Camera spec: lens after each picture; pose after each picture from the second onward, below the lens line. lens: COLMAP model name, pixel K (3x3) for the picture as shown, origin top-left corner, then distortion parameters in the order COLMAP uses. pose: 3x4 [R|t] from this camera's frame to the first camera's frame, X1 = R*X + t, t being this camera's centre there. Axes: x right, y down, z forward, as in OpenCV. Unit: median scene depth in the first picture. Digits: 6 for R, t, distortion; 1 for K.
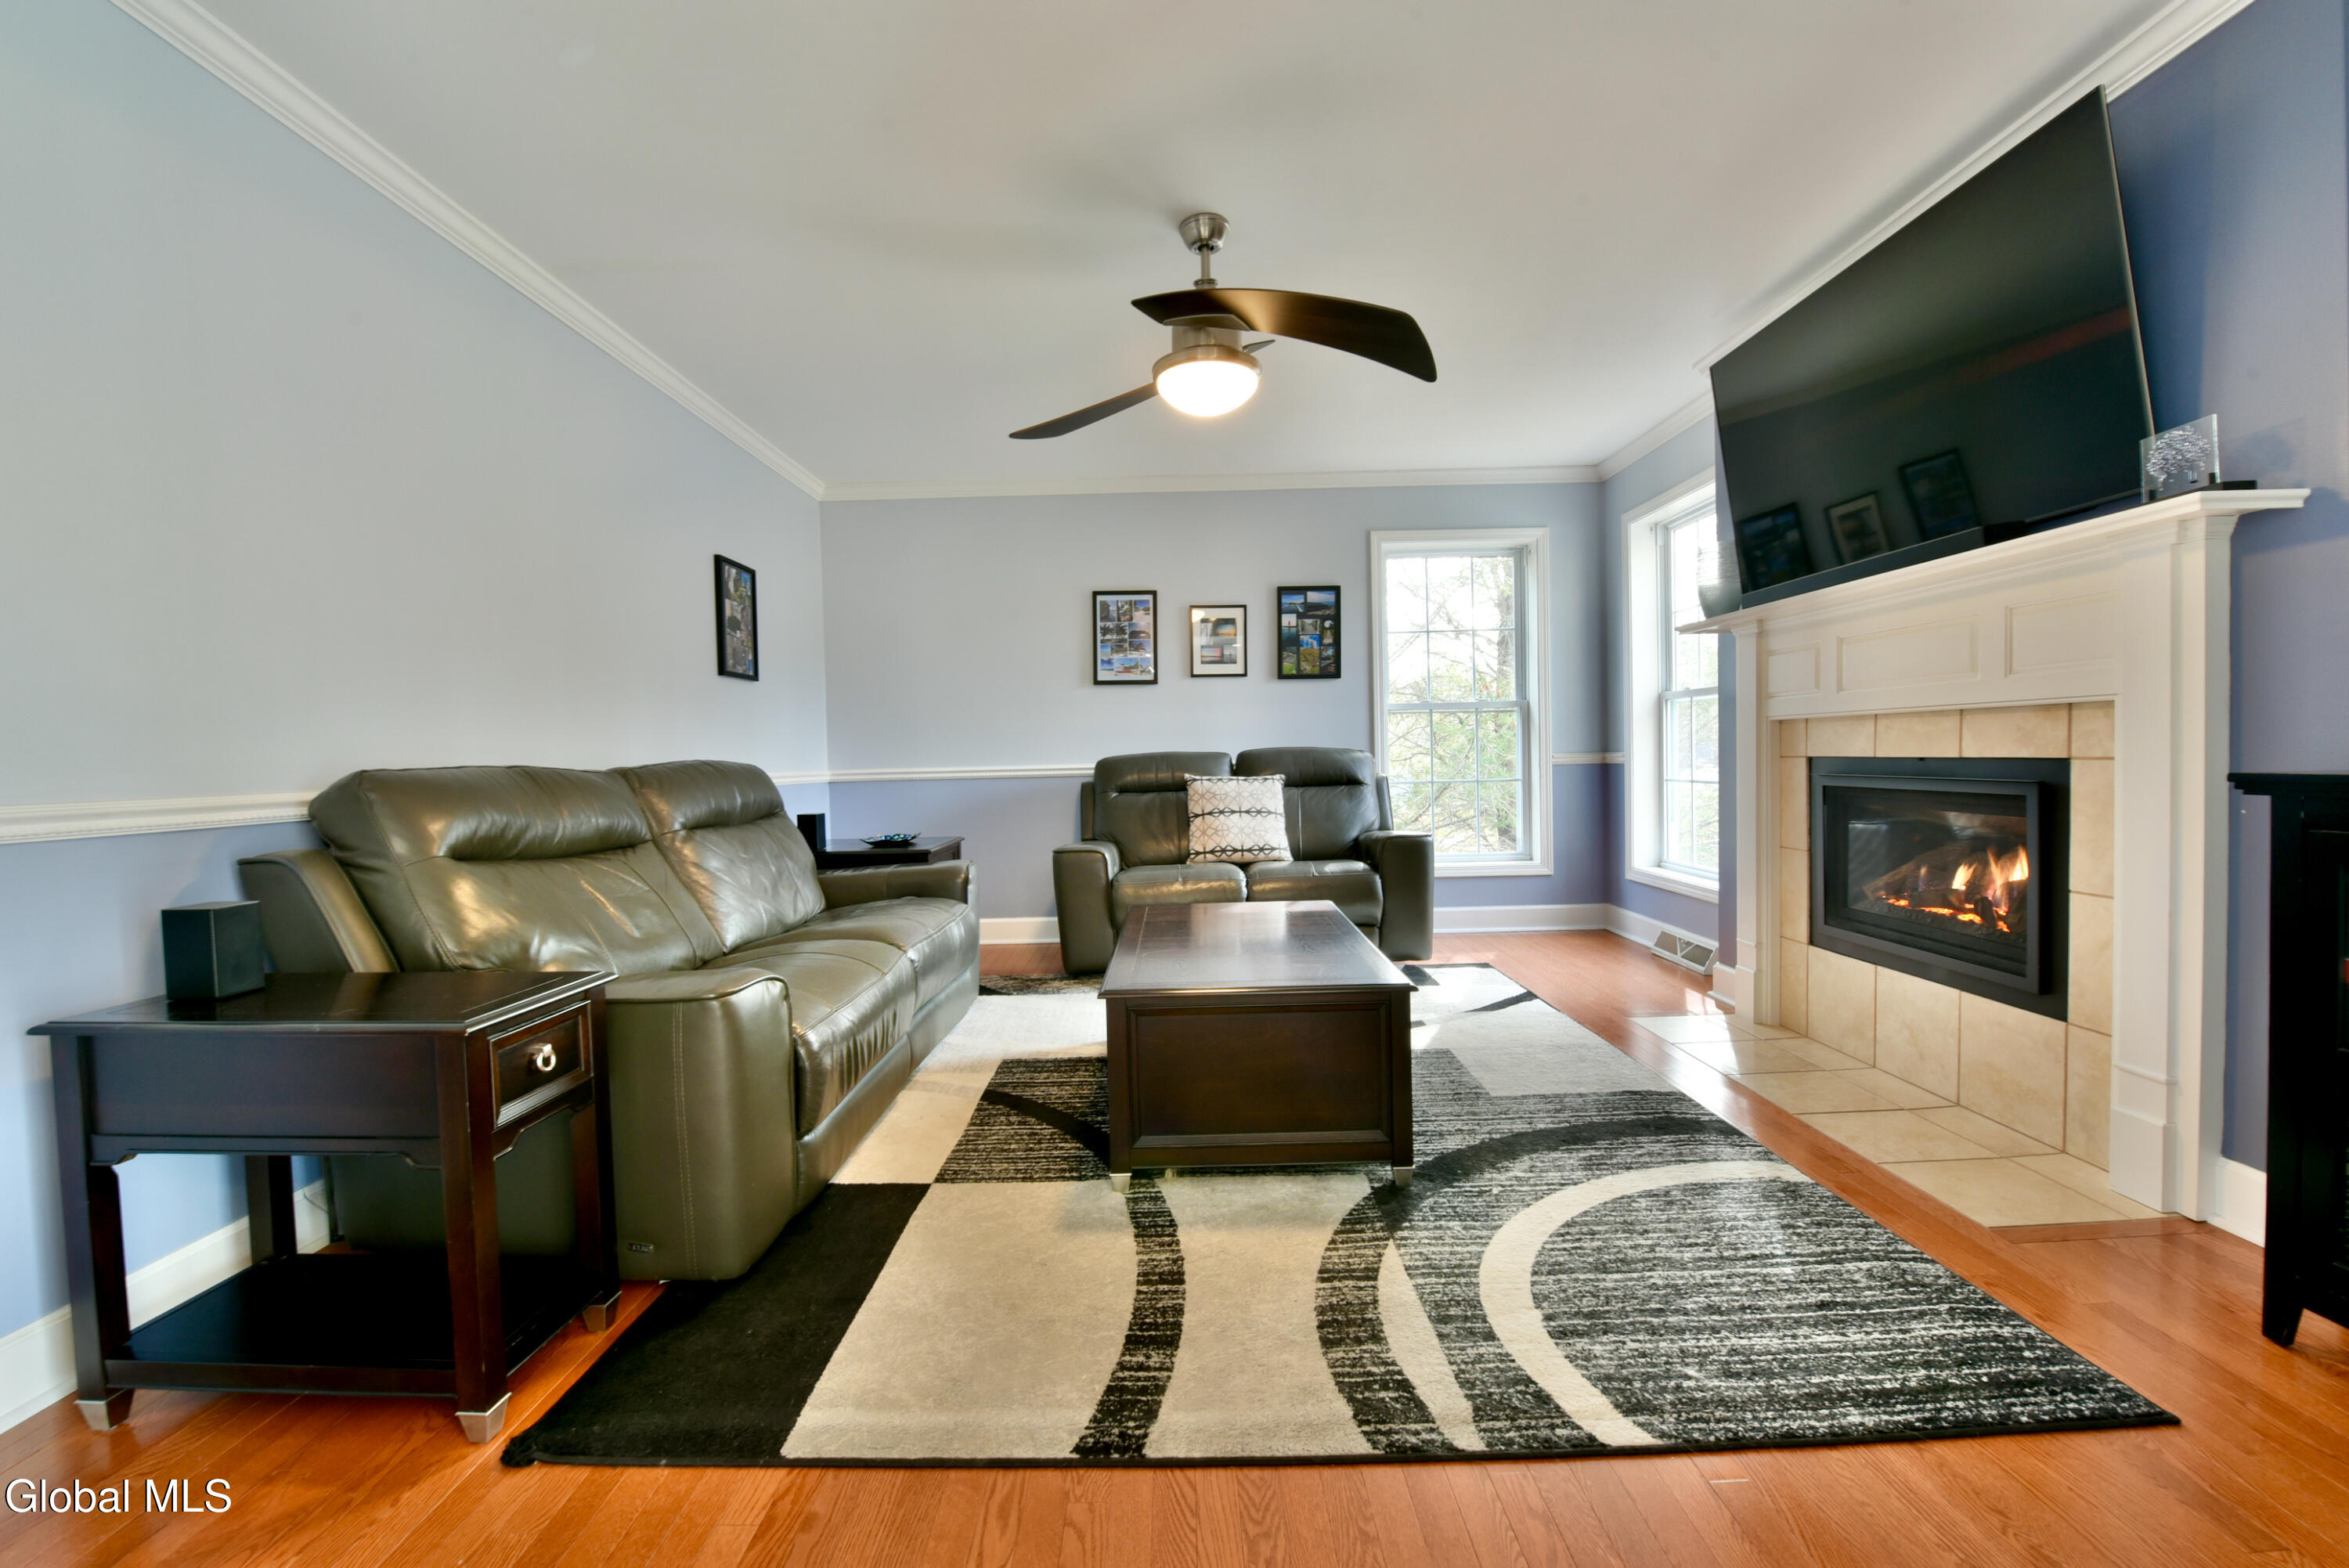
lens RADIAL K [[957.5, 0, 1162.3], [0, 957.5, 781.6], [0, 0, 1]] dist [-0.020222, -0.000586]
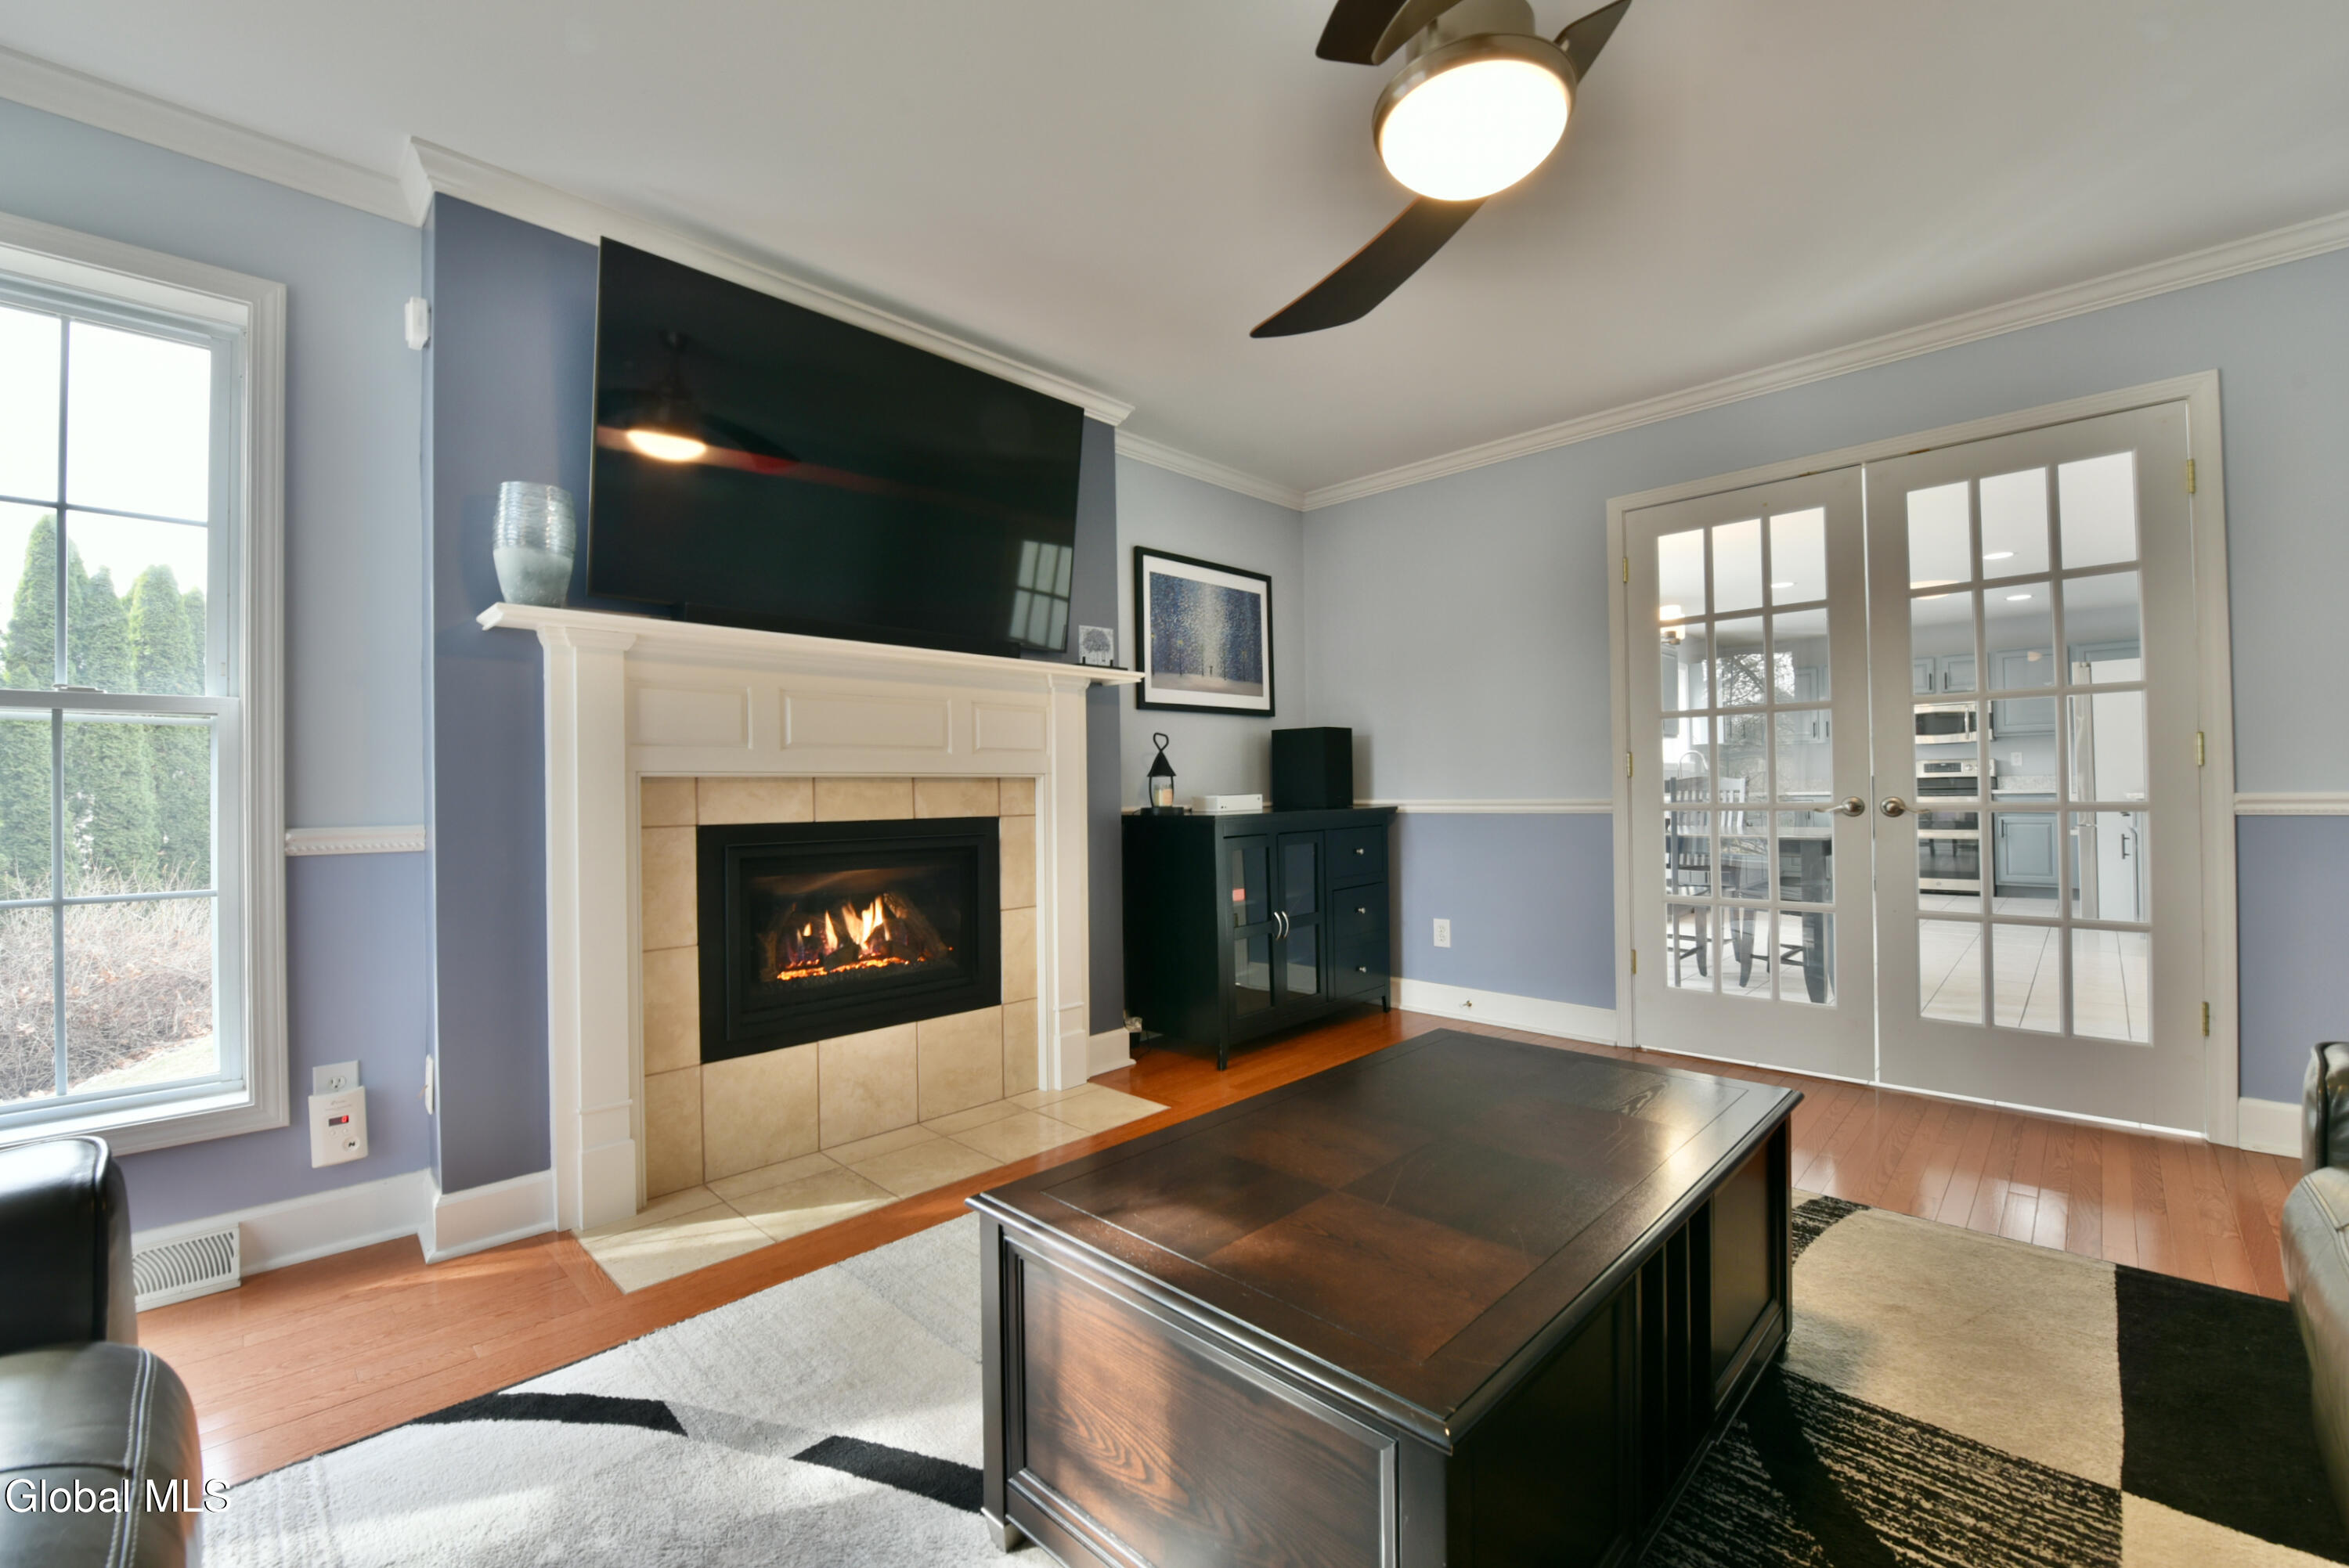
lens RADIAL K [[993.5, 0, 1172.4], [0, 993.5, 780.9], [0, 0, 1]] dist [-0.016308, -0.003141]
pose [[-0.713285, 0.046018, 0.699362, -0.259366], [0.052690, 0.998539, -0.011964, -0.045091], [-0.698891, 0.028316, -0.714668, 1.833323]]
